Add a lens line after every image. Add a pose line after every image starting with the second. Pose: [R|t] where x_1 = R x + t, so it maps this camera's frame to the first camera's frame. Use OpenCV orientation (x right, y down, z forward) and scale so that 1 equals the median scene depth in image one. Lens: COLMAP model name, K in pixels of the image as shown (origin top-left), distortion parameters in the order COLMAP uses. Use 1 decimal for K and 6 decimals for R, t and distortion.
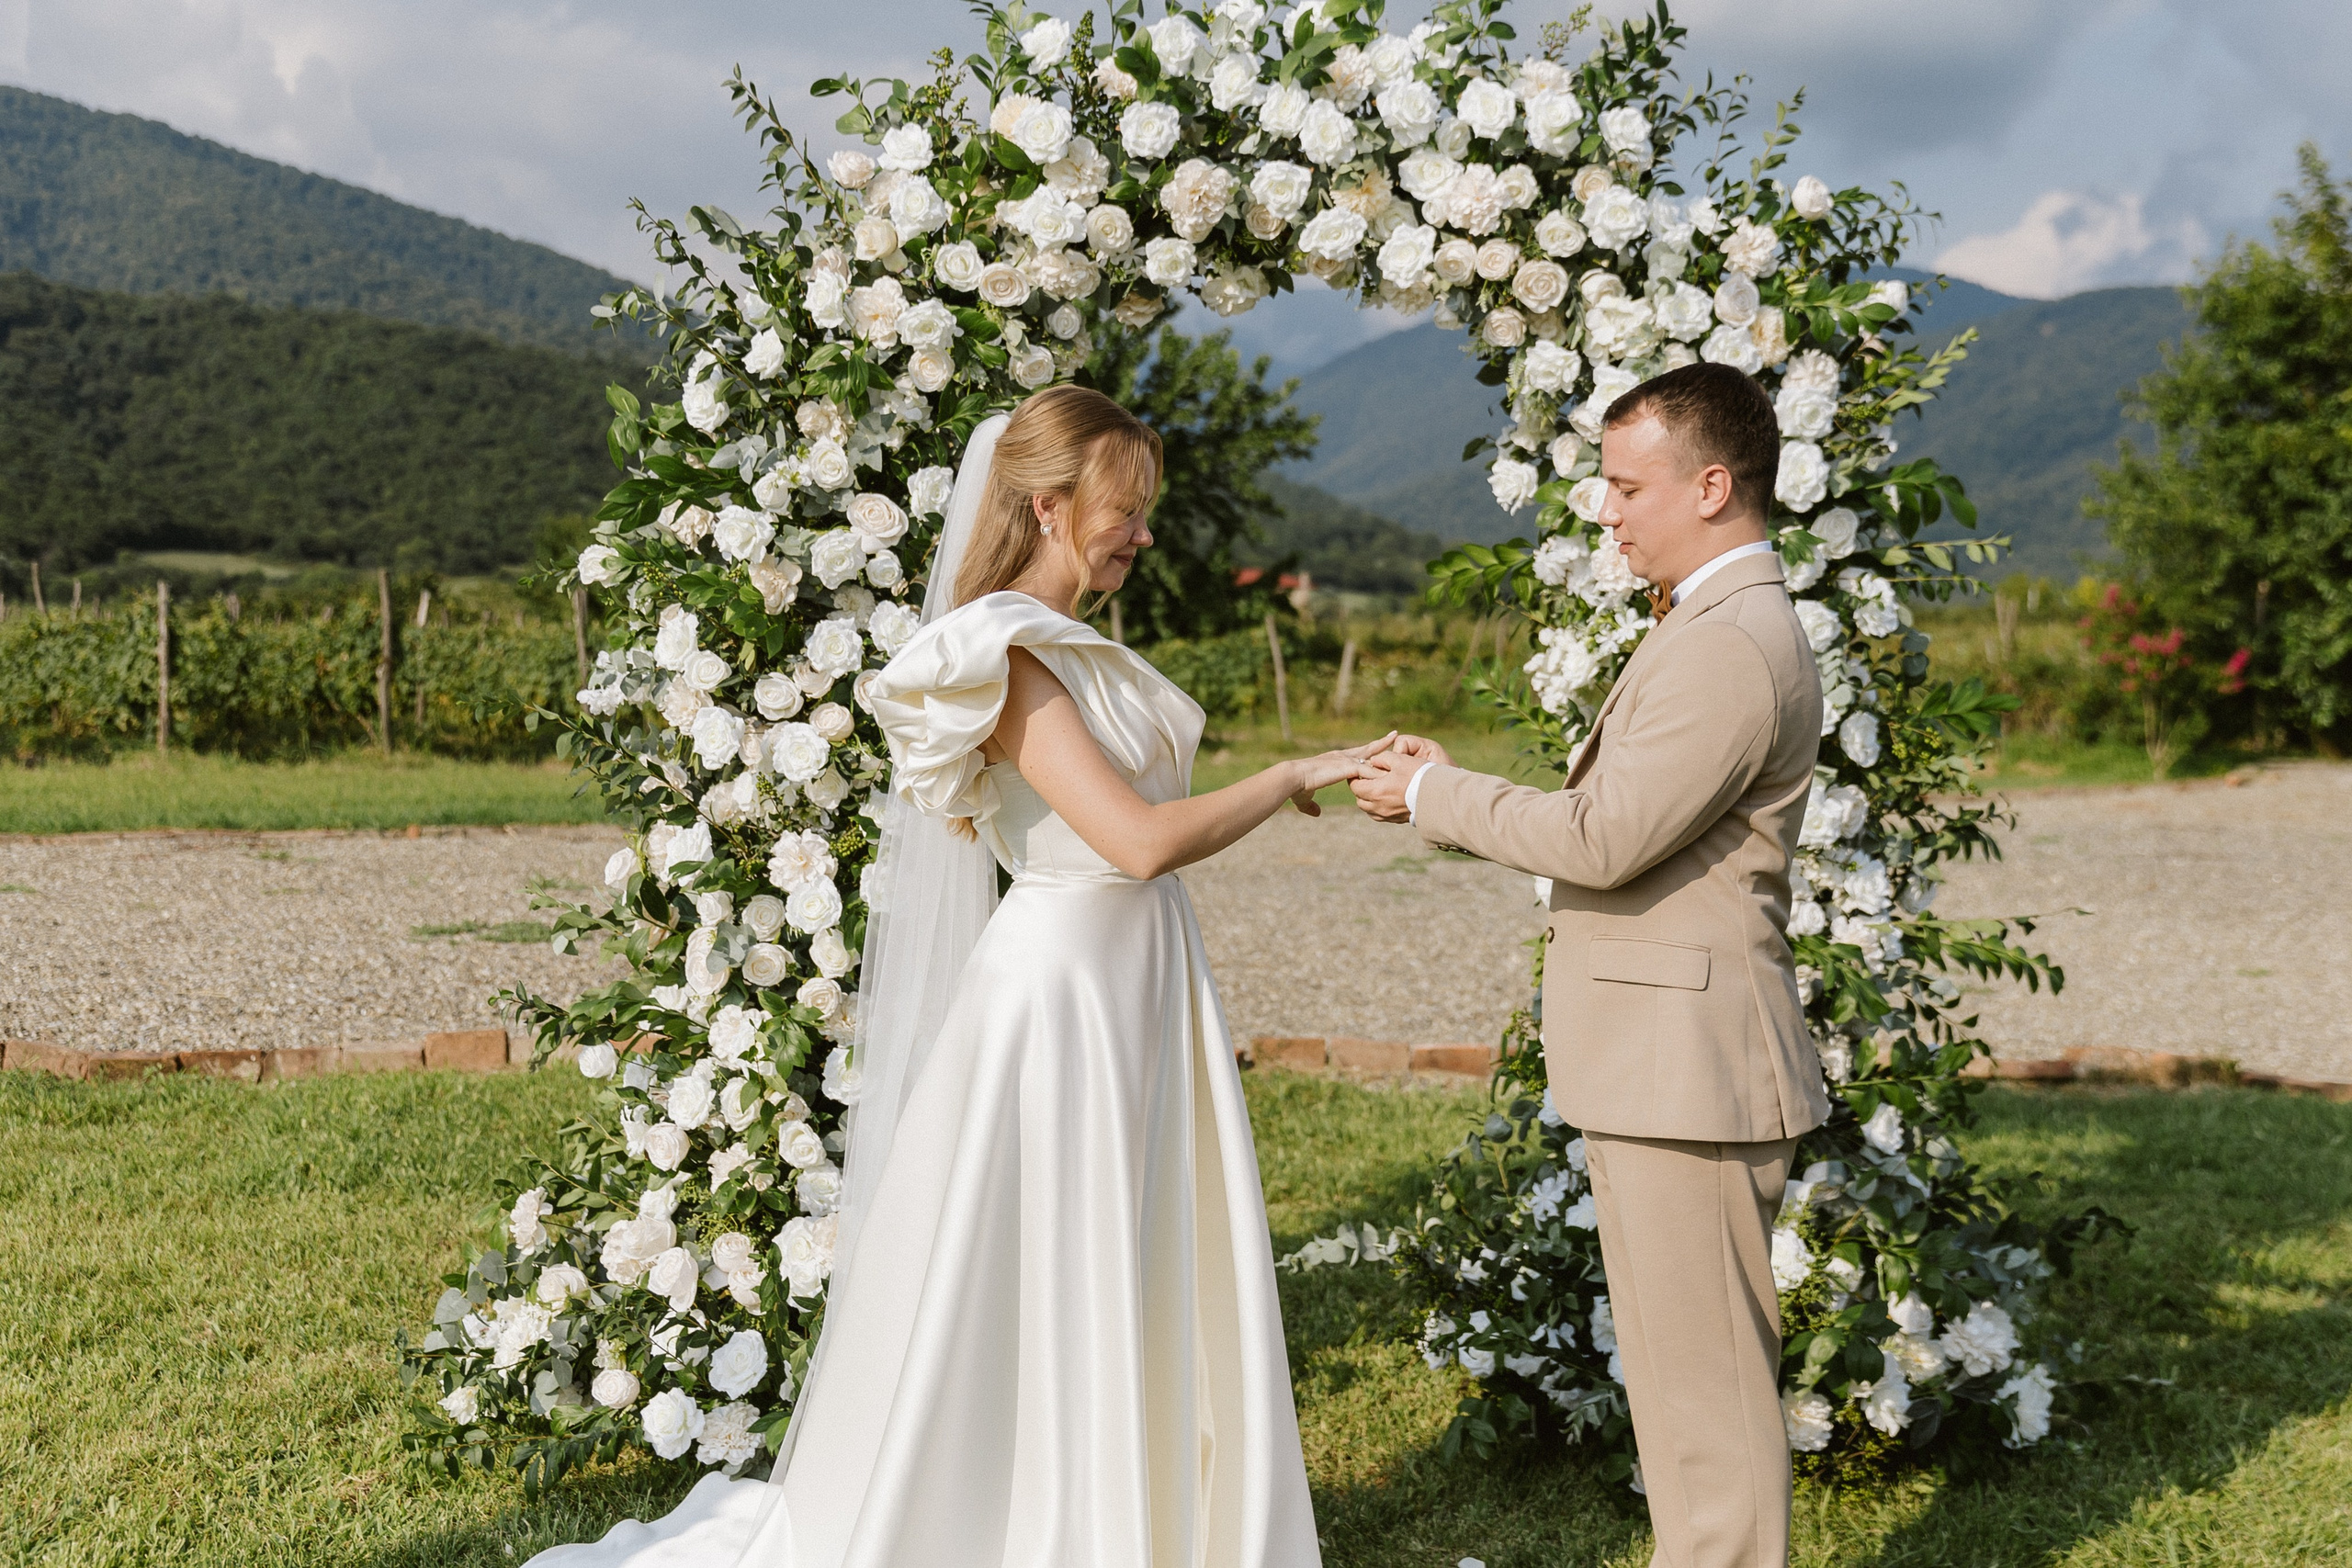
lens RADIAL K [[2671.5, 0, 1223.2], [0, 2671.5, 685.6], [0, 0, 1]] dist [0.071548, -0.031234]
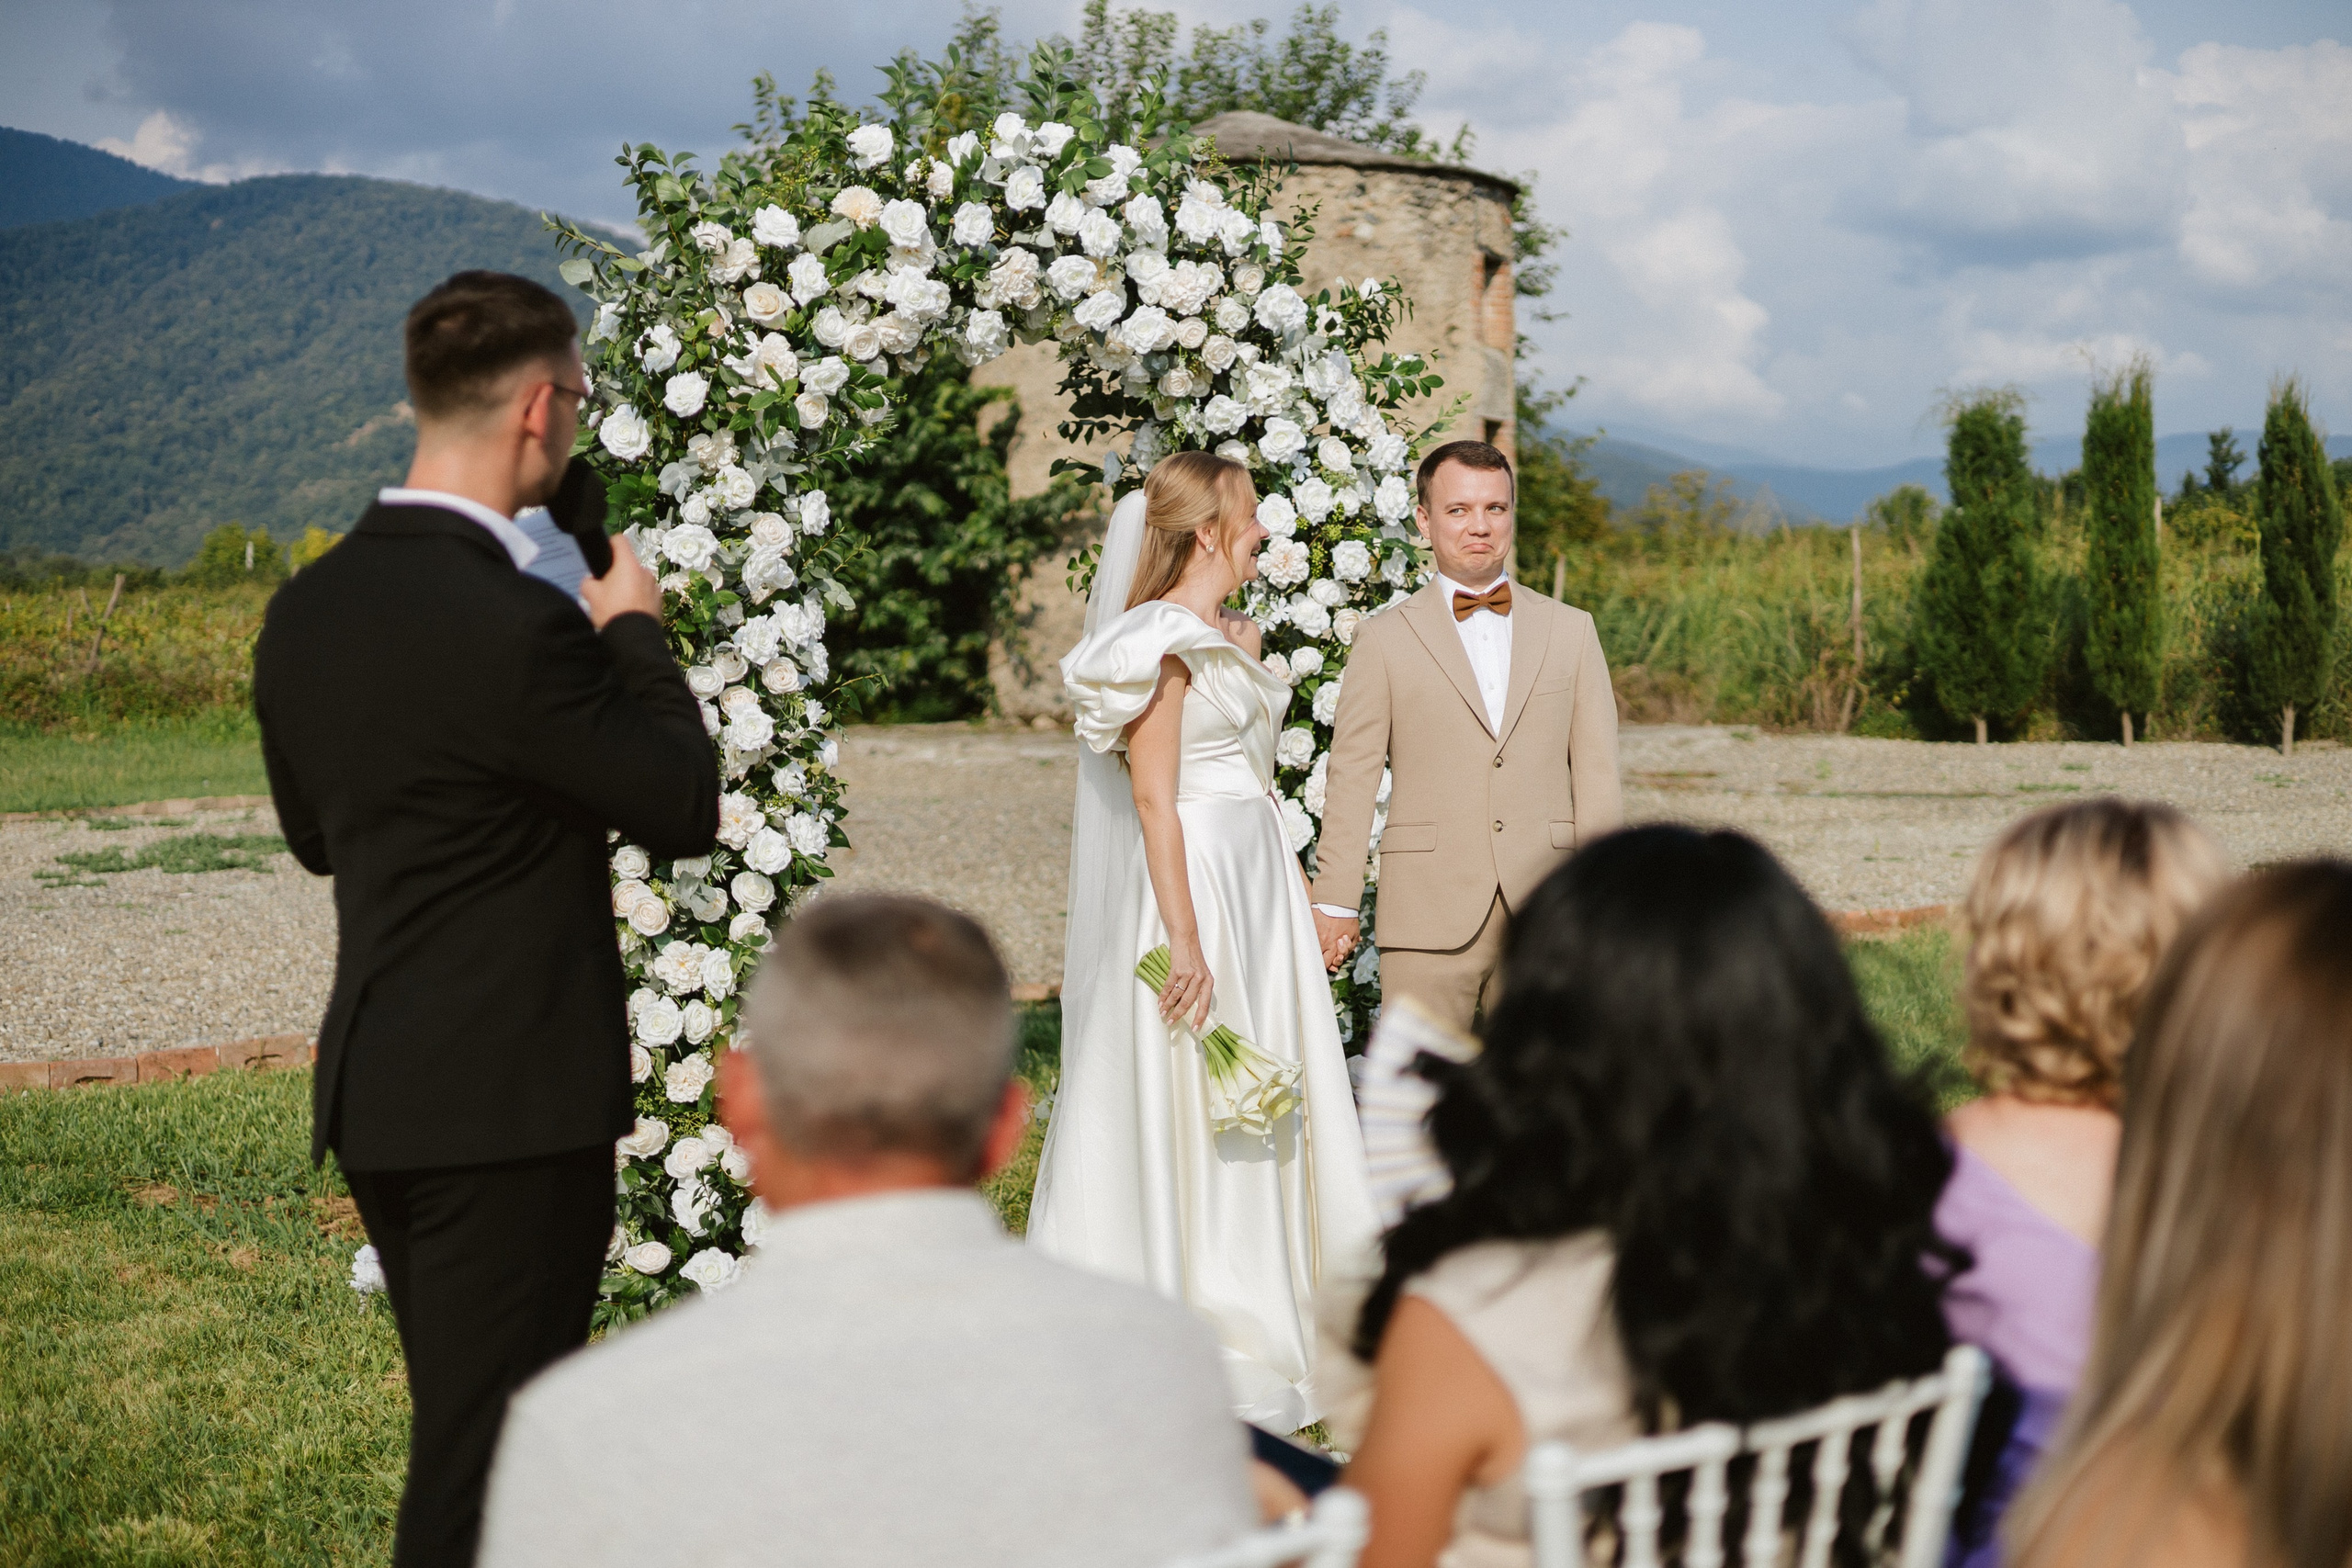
lens RADIAL K [[3293.1, 0, 1176.0], [0, 3293.1, 784.0], [0, 0, 1]] dist [0.013515, 0.012374]
pose [[0.839761, -0.045424, 0.541053, -0.783352], [0.024988, 0.998672, 0.045059, -0.011527], [-0.542381, -0.024319, 0.839780, -0.352489]]
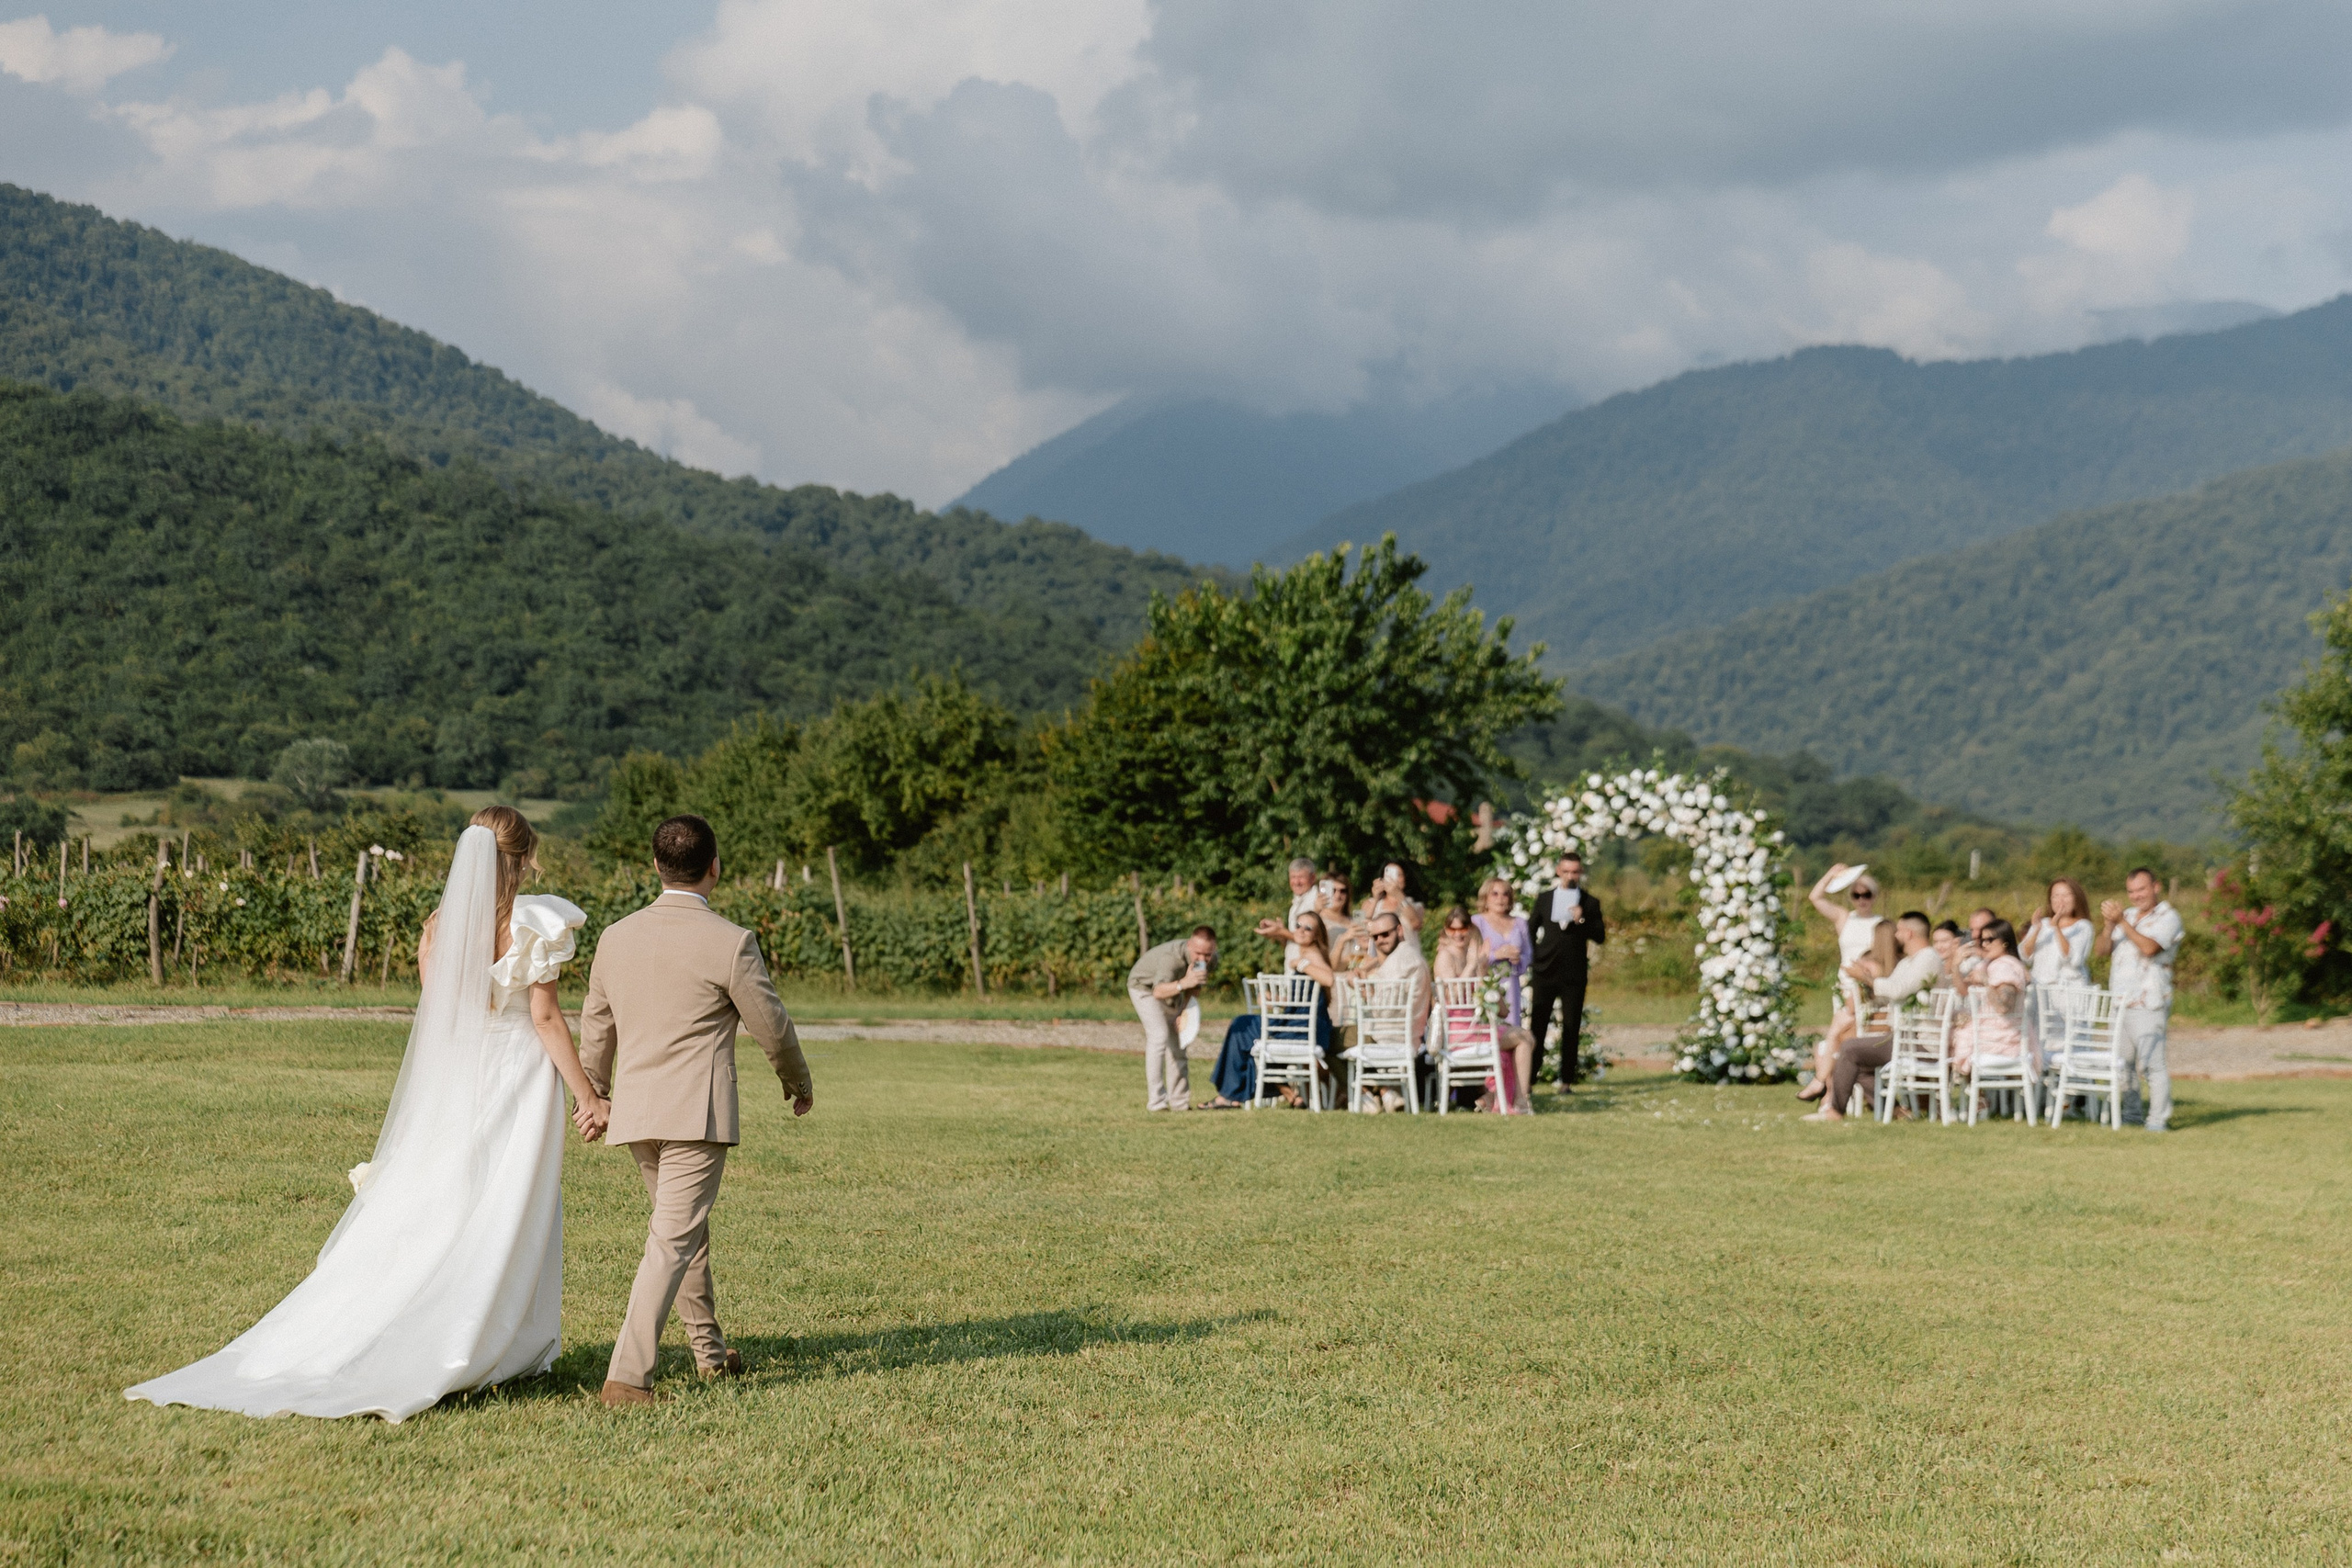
lens RADIAL K [[4532.0, 0, 1281.6], [0, 4532.0, 786.5], [0, 0, 1]] dist [0.003224, 0.115417]
pose [[0.999932, 0.006792, -0.009434, -0.535519], [-0.007192, 0.999047, -0.043050, 0.111019], [0.009133, 0.043115, 0.999028, -6.863889]]
